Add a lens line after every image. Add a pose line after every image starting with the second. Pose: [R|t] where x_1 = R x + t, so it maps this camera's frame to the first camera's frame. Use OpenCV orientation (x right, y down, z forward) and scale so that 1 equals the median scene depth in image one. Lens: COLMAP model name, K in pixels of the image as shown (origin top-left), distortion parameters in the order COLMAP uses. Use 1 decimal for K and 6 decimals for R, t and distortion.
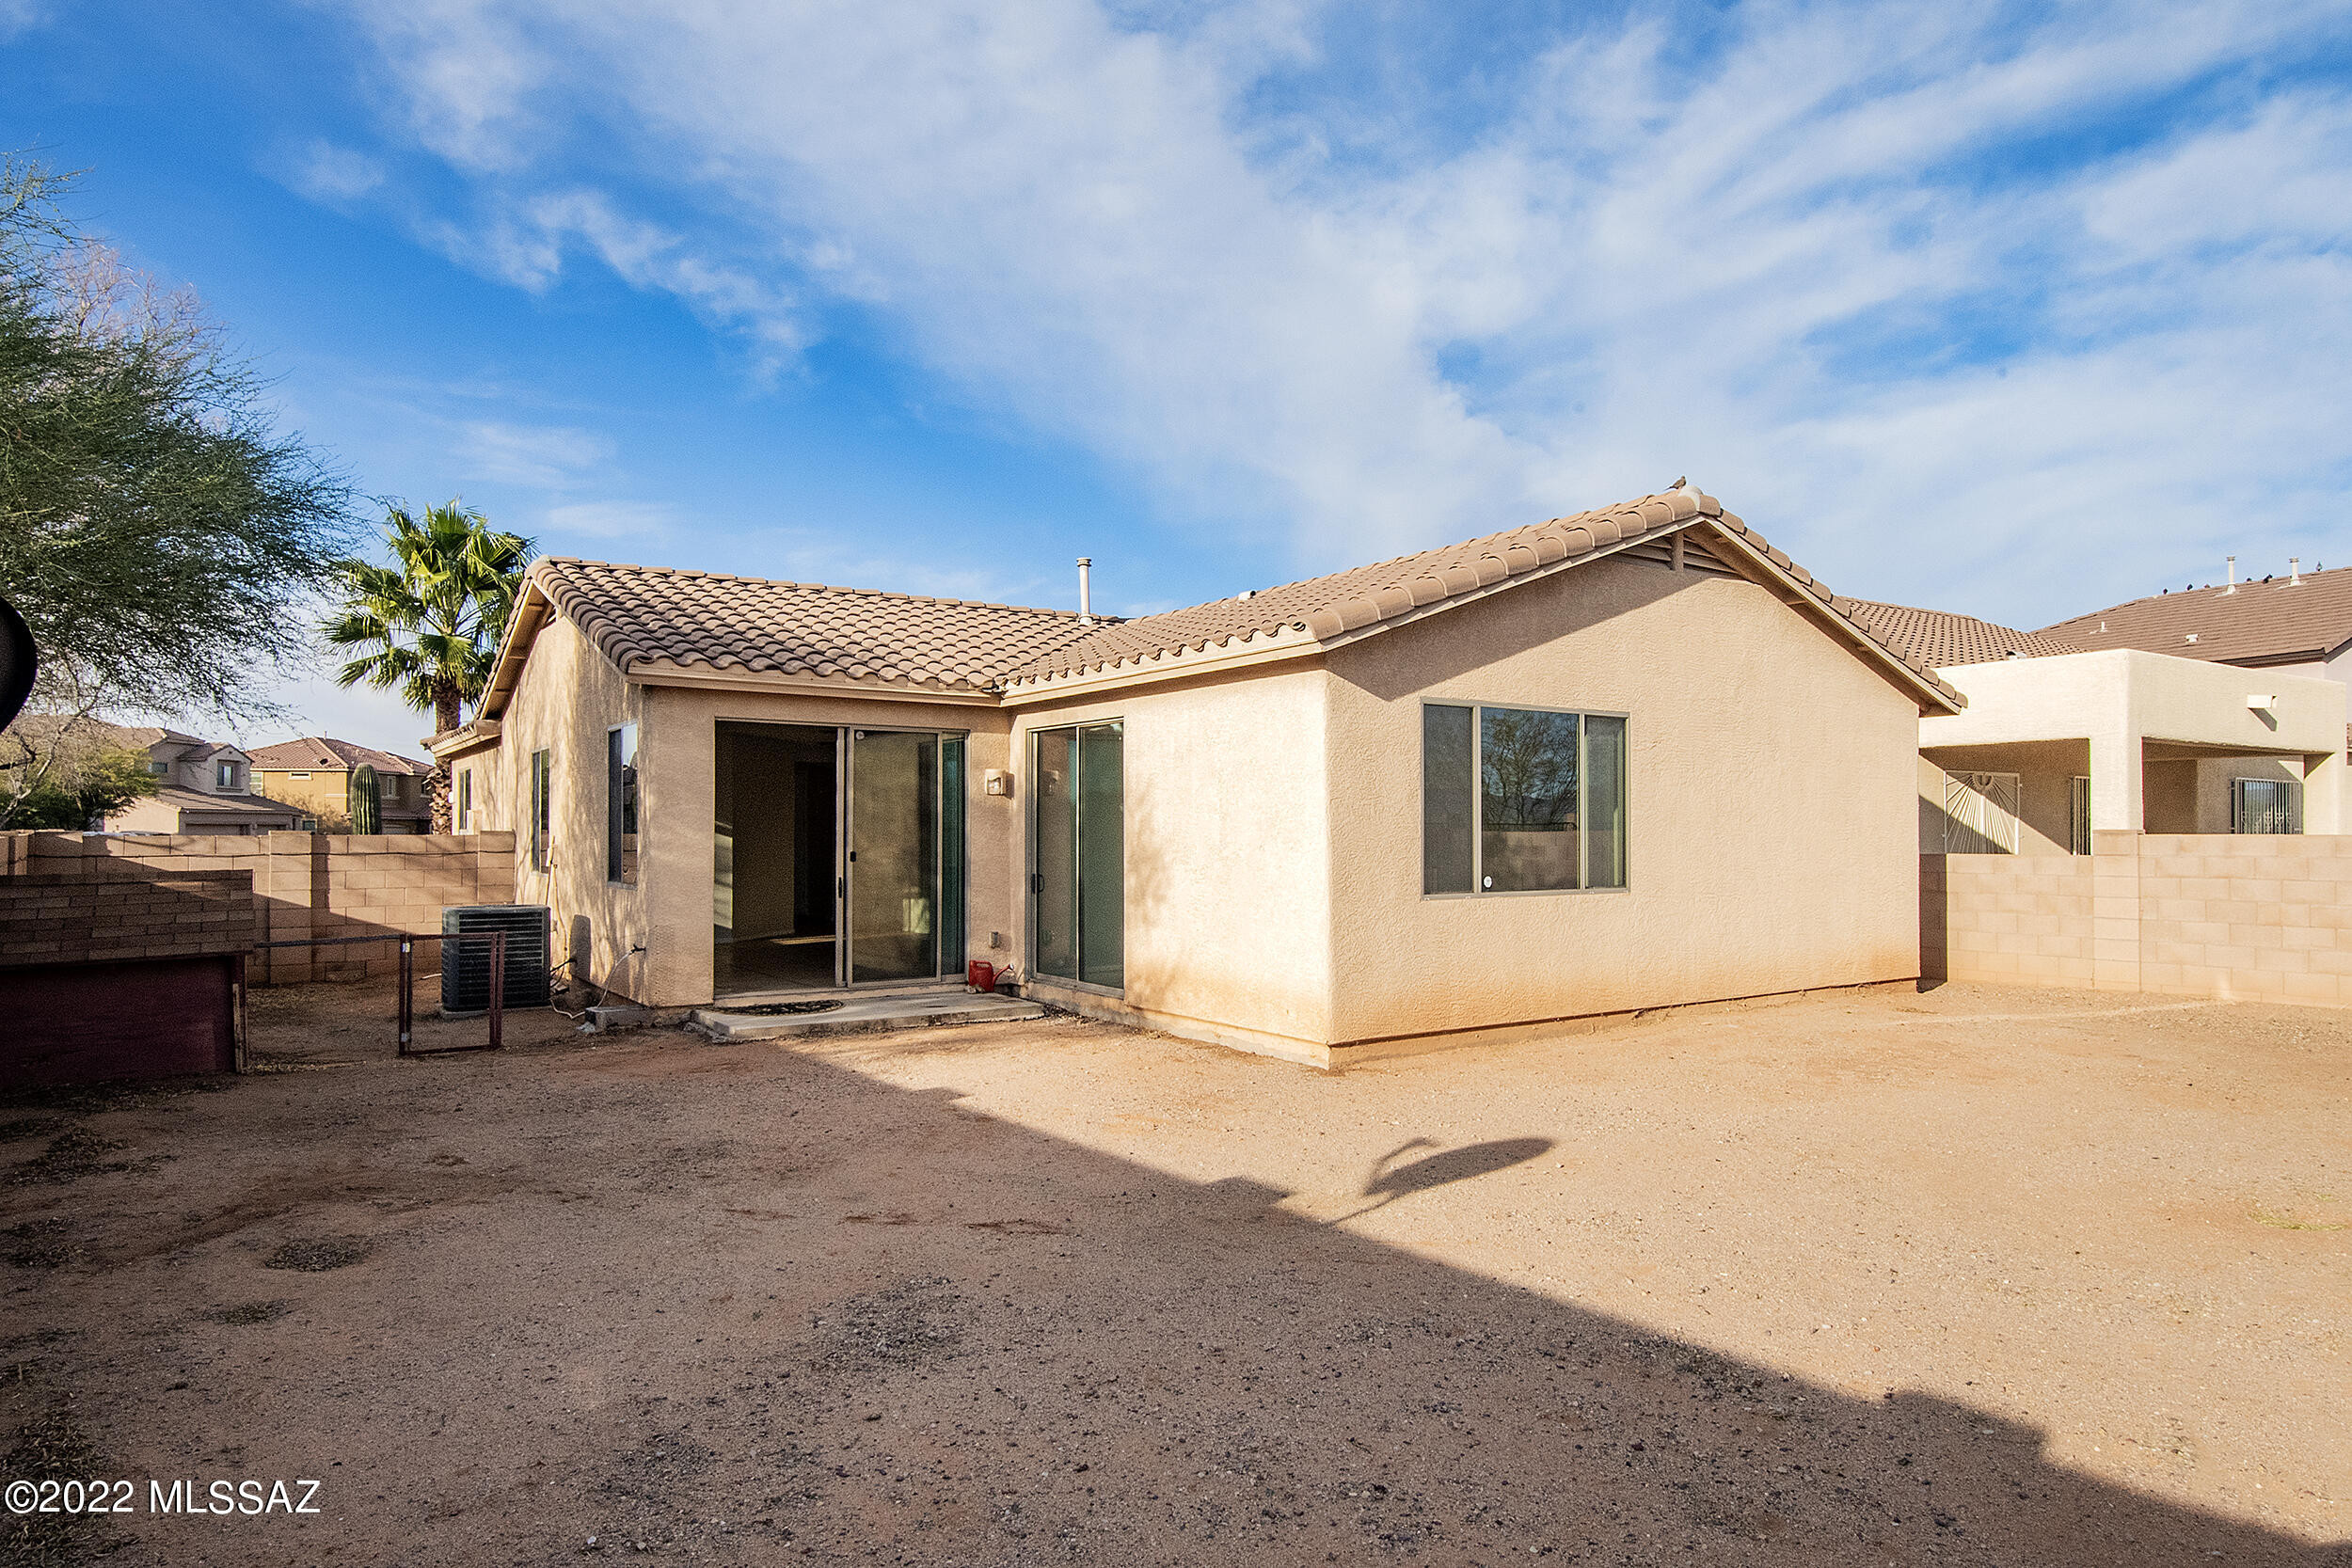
lens RADIAL K [[1335.8, 0, 1188.5], [0, 1335.8, 788.5], [0, 0, 1]] dist [0.004985, -0.001011]
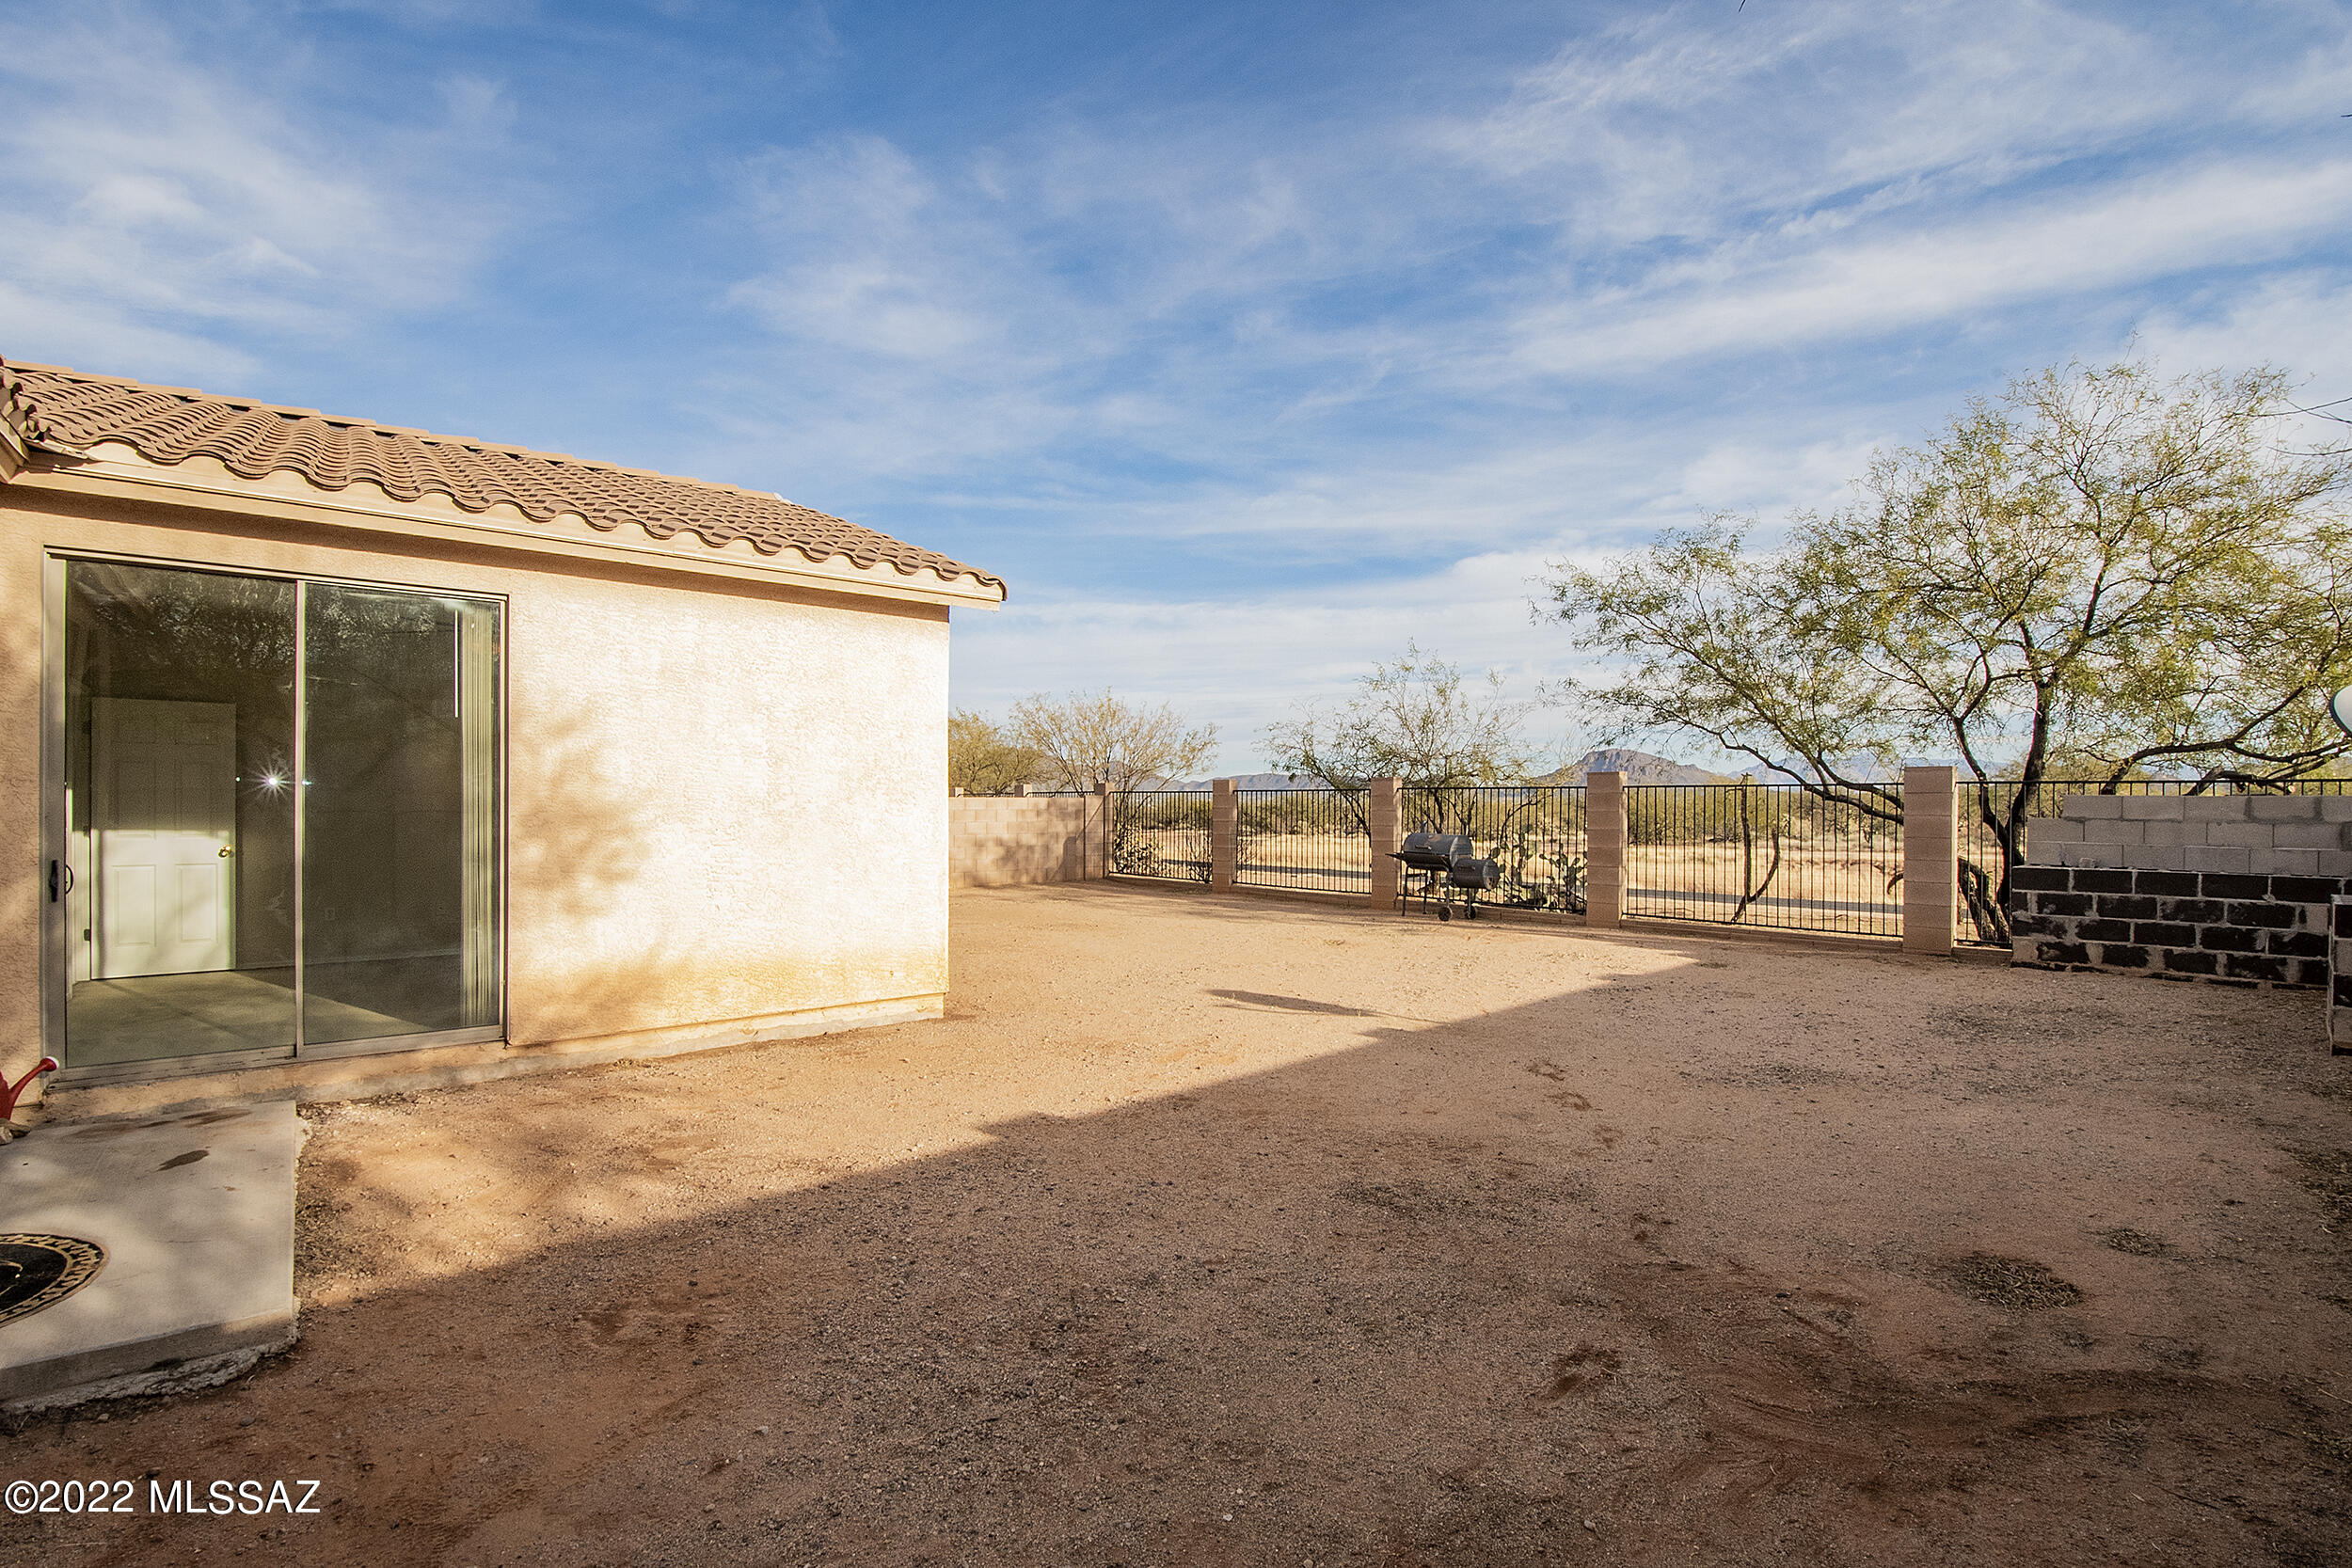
lens RADIAL K [[1083.1, 0, 1156.7], [0, 1083.1, 795.6], [0, 0, 1]] dist [-0.001484, -0.003803]
pose [[-0.084008, 0.006439, 0.996444, -0.660533], [-0.034788, 0.999351, -0.009390, 0.039934], [-0.995858, -0.035453, -0.083729, 0.827426]]
